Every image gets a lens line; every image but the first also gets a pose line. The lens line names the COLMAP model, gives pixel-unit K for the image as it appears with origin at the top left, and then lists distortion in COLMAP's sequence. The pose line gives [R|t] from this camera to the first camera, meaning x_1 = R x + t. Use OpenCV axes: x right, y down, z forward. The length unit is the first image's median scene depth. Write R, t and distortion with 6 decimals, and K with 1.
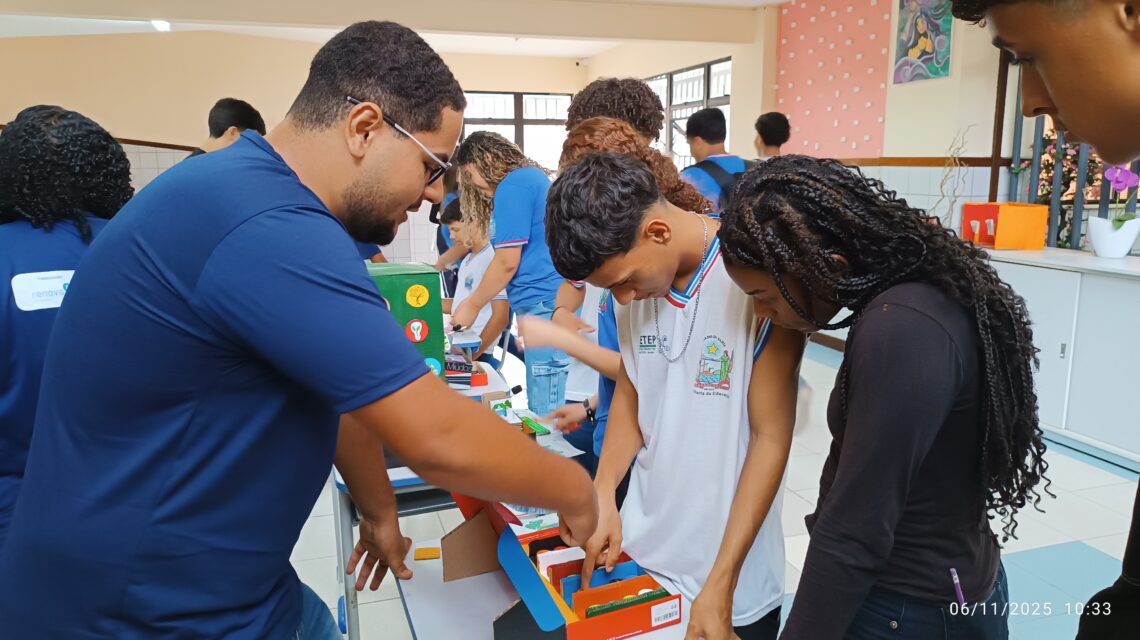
lens RADIAL K [[808.8, 0, 570.0], [0, 808.8, 320.0], [0, 0, 1]] dist [-0.000289, -0.120845]
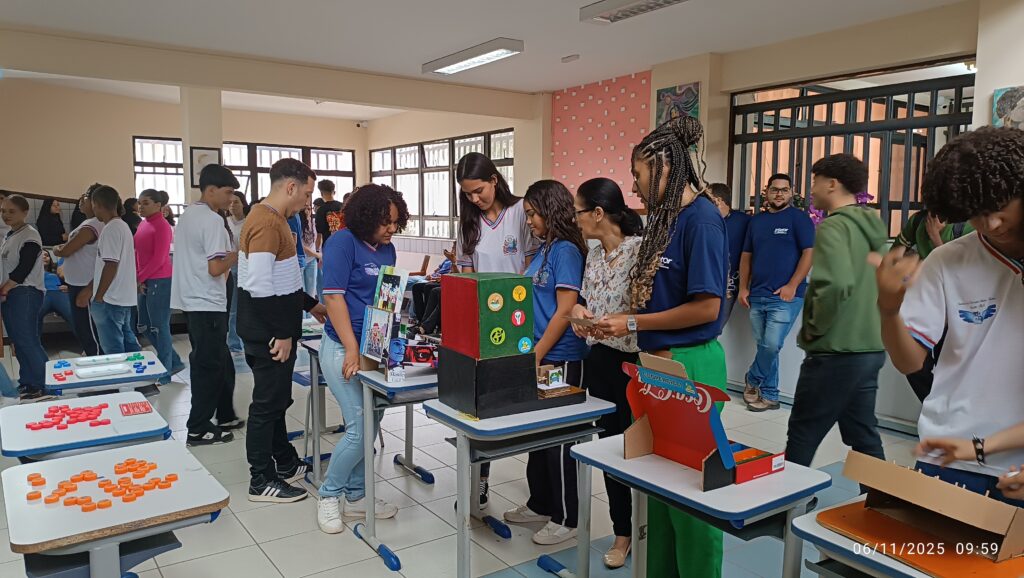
lens RADIAL K [[732.6, 0, 512.0], [0, 732.6, 289.0], [0, 0, 1]] dist [0.145982, -0.194043]
pose [[0.937959, -0.018136, 0.346270, -0.225840], [0.049258, 0.995473, -0.081289, 0.023436], [-0.343228, 0.093302, 0.934606, -0.076061]]
